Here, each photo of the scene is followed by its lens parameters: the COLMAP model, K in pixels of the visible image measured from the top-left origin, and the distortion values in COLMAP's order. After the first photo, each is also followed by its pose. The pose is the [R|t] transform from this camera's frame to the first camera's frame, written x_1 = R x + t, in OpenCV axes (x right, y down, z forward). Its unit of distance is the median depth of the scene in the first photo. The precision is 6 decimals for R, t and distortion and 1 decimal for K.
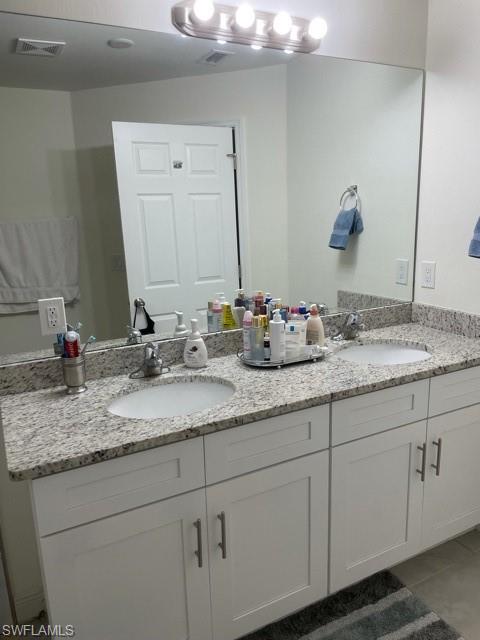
lens RADIAL K [[486.0, 0, 240.0], [0, 486.0, 320.0], [0, 0, 1]] dist [0.089457, -0.126306]
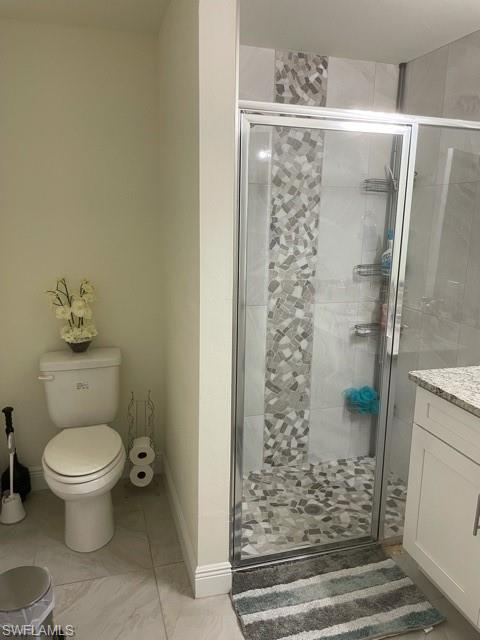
lens RADIAL K [[486.0, 0, 240.0], [0, 486.0, 320.0], [0, 0, 1]] dist [0.089457, -0.126306]
pose [[-0.183503, 0.232777, -0.955061, 1.179501], [-0.235804, 0.932769, 0.272650, -0.185216], [0.954318, 0.275239, -0.116276, 0.541638]]
